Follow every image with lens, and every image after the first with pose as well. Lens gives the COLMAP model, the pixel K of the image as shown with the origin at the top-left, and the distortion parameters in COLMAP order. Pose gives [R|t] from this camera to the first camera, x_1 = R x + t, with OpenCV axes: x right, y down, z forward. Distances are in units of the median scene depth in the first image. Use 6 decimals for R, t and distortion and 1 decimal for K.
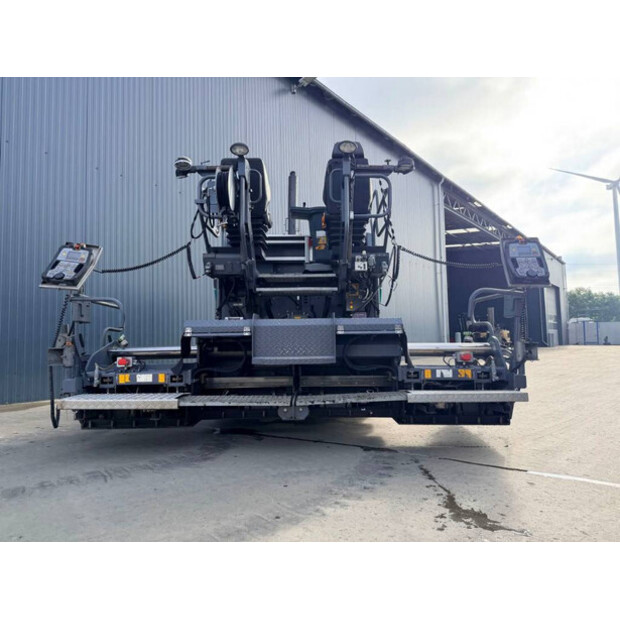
lens RADIAL K [[446.0, 0, 312.2], [0, 446.0, 310.7], [0, 0, 1]] dist [0.028389, -0.023017]
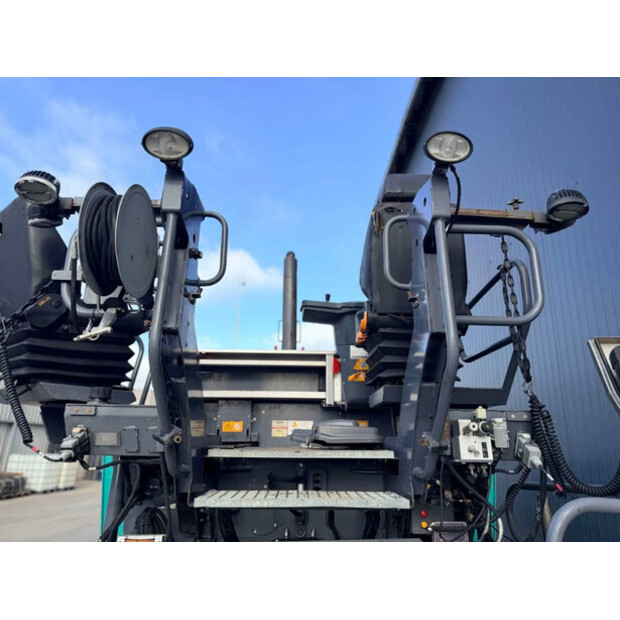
lens RADIAL K [[446.0, 0, 310.7], [0, 446.0, 310.4], [0, 0, 1]] dist [0.028389, -0.023017]
pose [[0.998419, 0.023855, -0.050905, -0.010411], [-0.034977, 0.972490, -0.230303, -0.097043], [0.044011, 0.231720, 0.971787, 0.479184]]
